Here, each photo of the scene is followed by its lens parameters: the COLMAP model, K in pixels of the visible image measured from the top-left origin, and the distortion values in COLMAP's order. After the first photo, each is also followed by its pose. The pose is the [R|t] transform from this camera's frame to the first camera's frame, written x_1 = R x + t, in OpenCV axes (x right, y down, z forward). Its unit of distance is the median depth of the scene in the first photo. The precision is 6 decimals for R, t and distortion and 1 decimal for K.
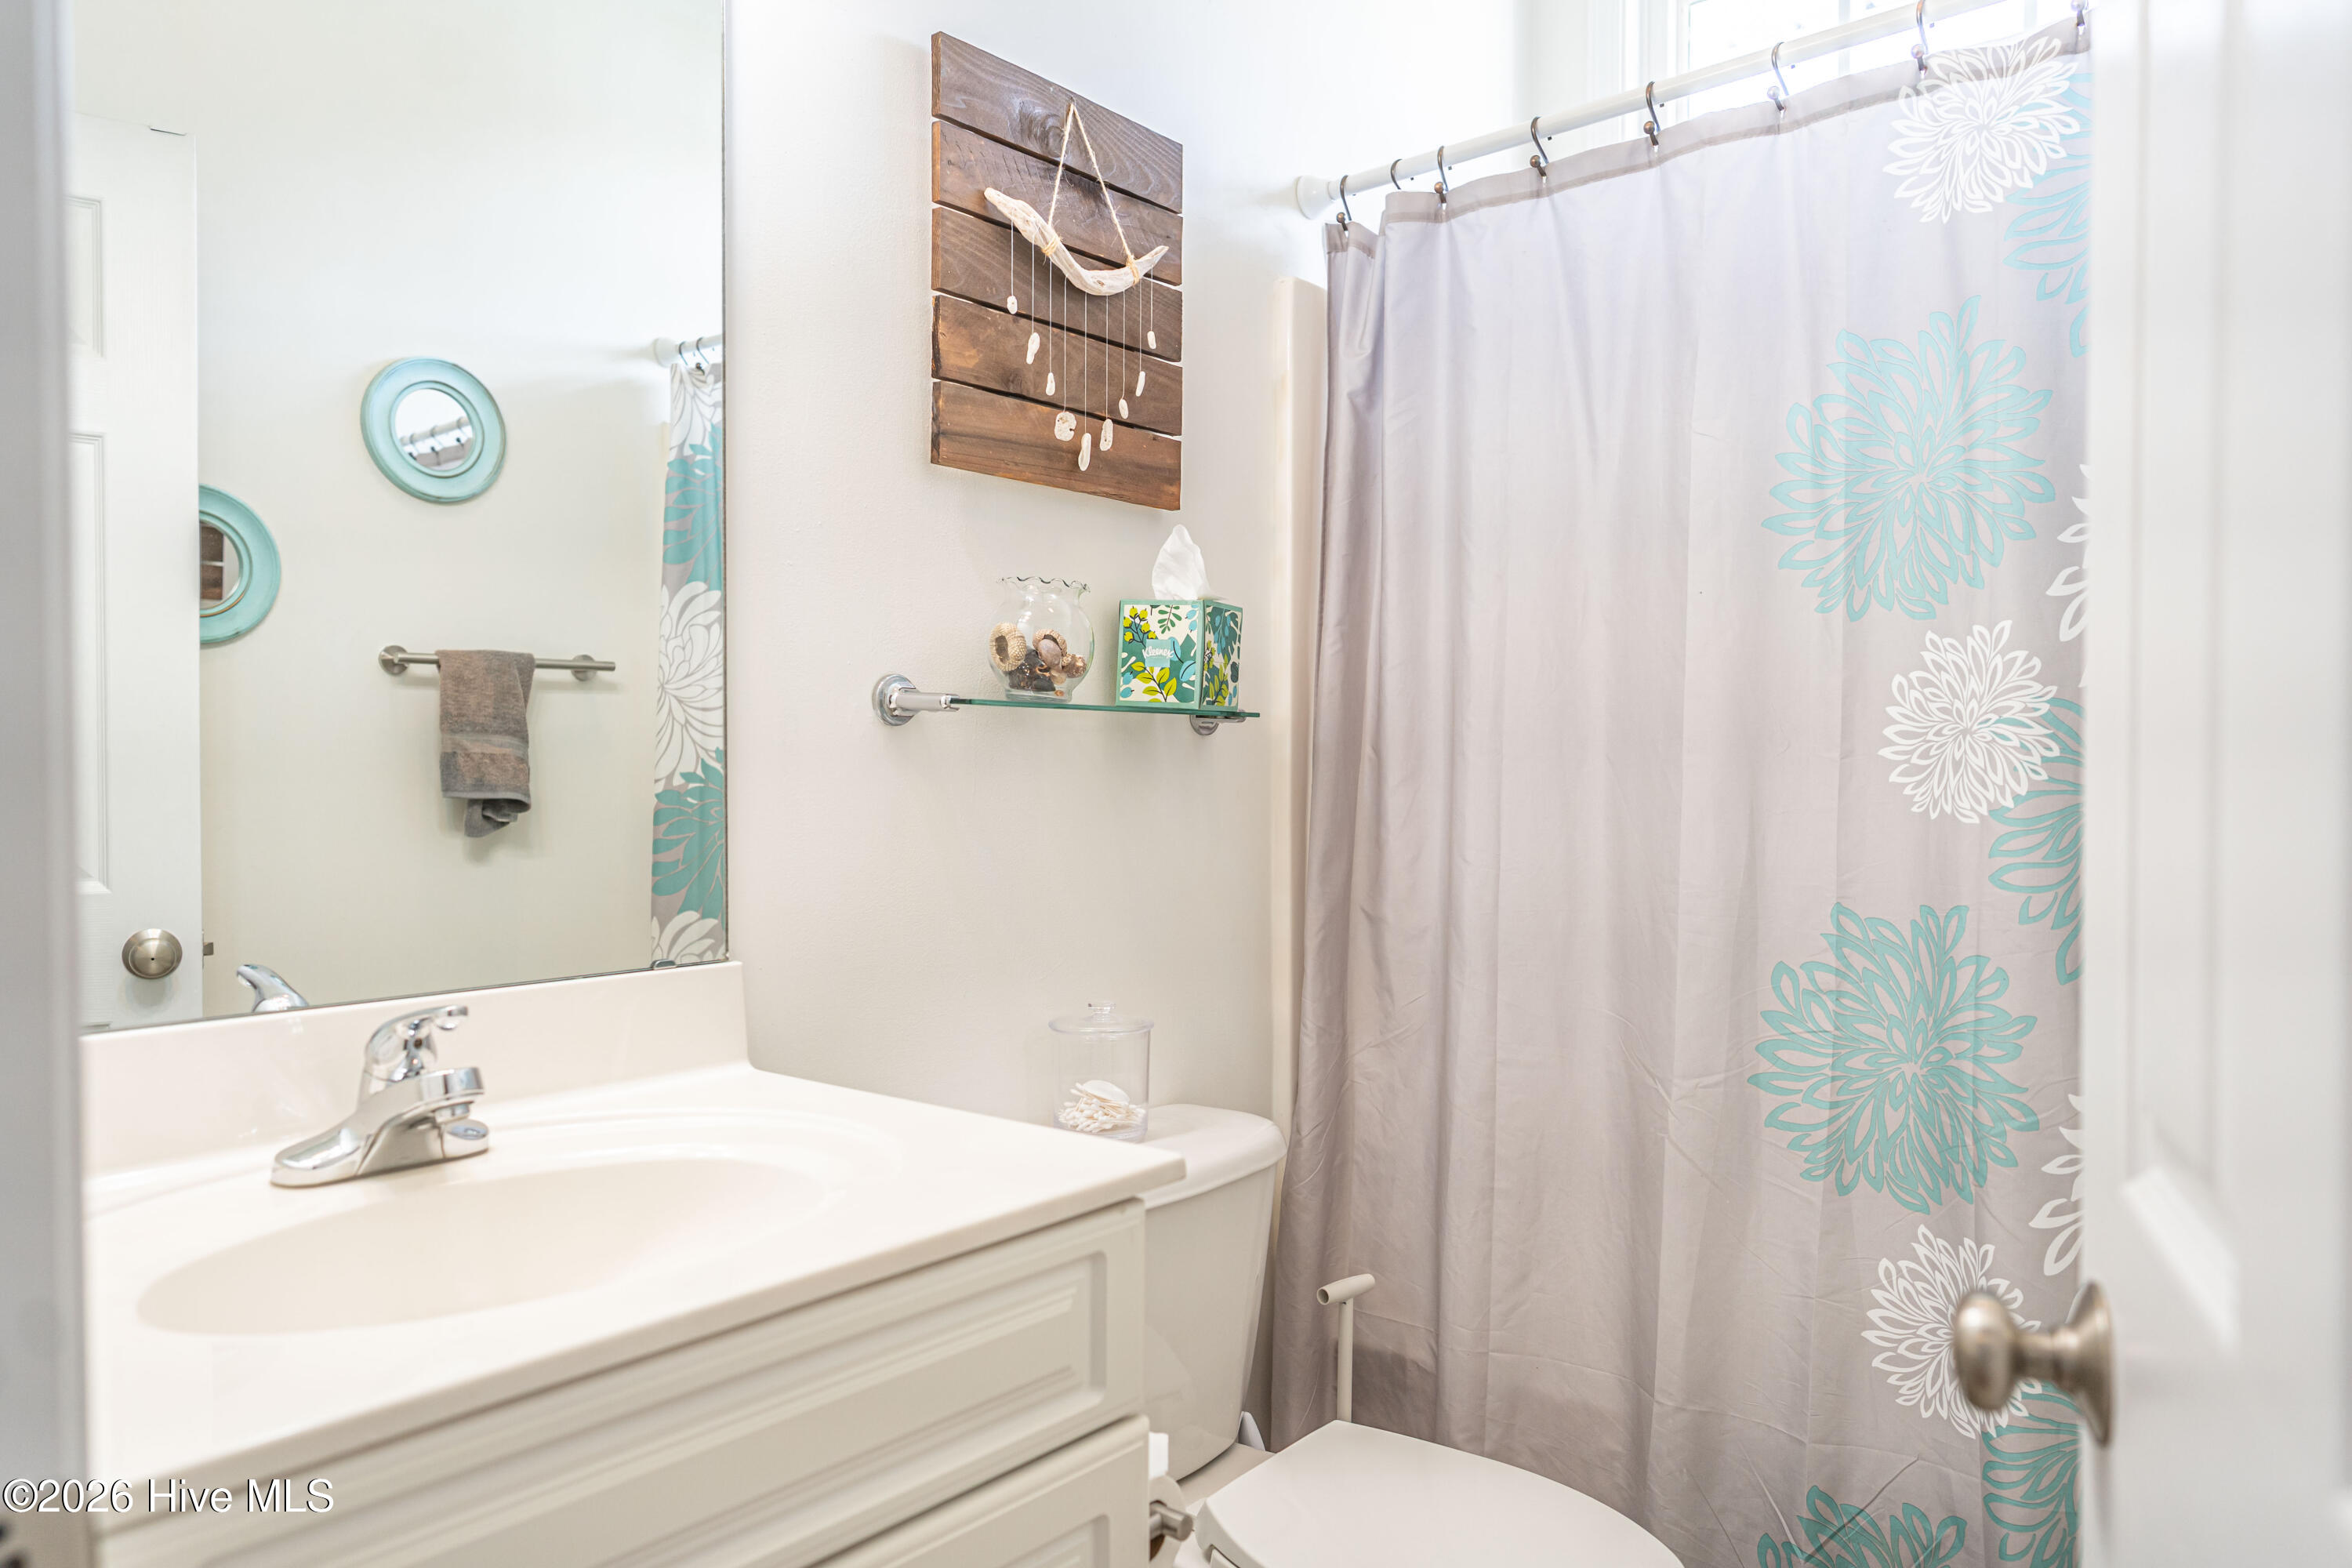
lens RADIAL K [[1640.8, 0, 1179.8], [0, 1640.8, 787.5], [0, 0, 1]] dist [0.039740, -0.002200]
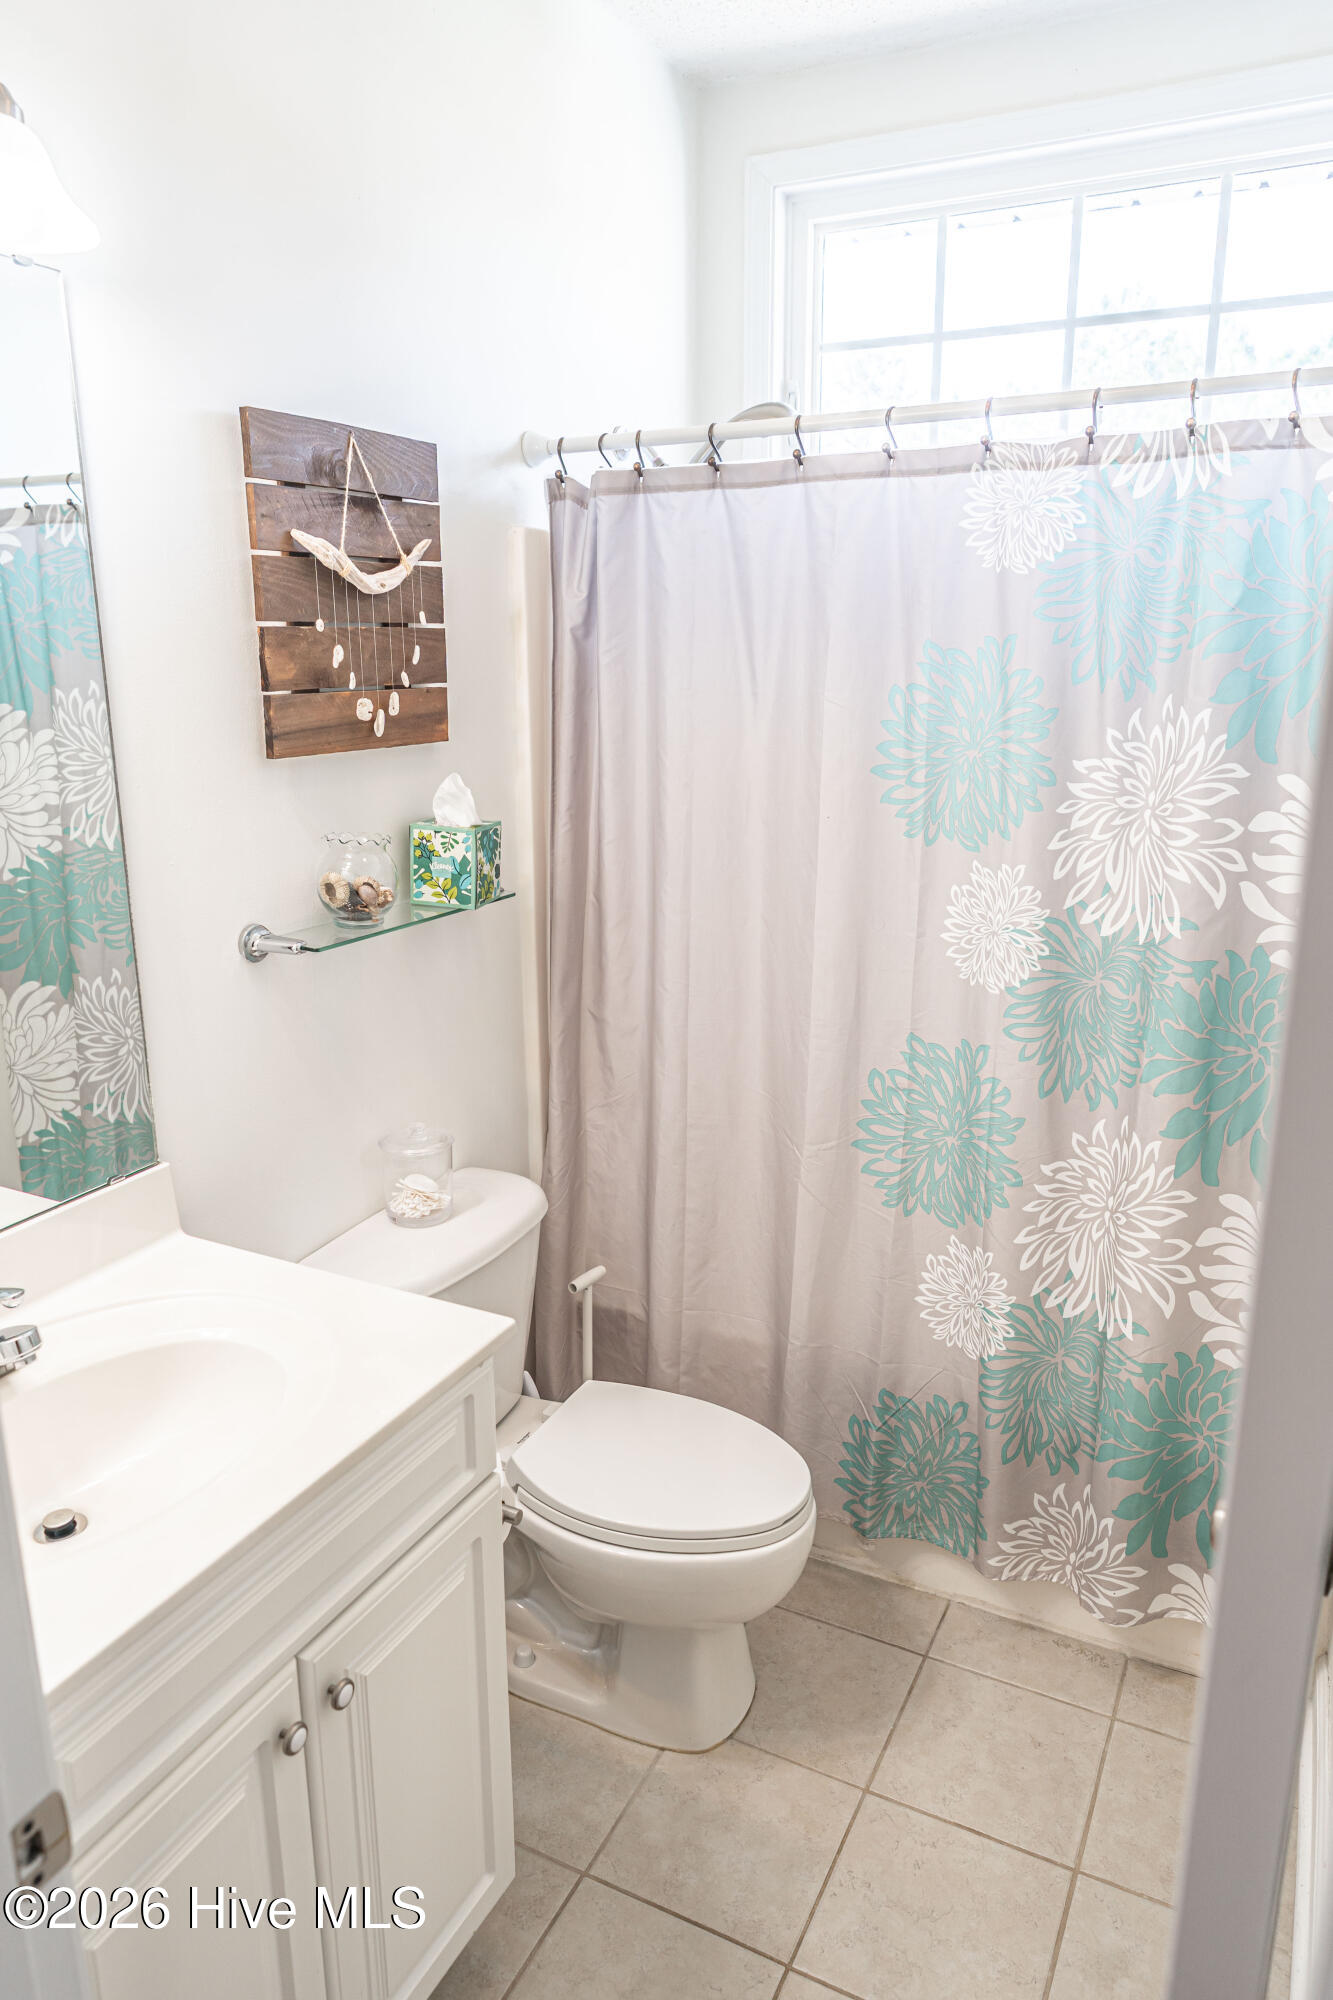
lens RADIAL K [[1395.2, 0, 666.5], [0, 1395.2, 1000.0], [0, 0, 1]] dist [0.039740, -0.002200]
pose [[0.979046, -0.056767, 0.195566, -0.065025], [0.007823, 0.970136, 0.242435, -0.260942], [-0.203488, -0.235825, 0.950252, -0.152307]]
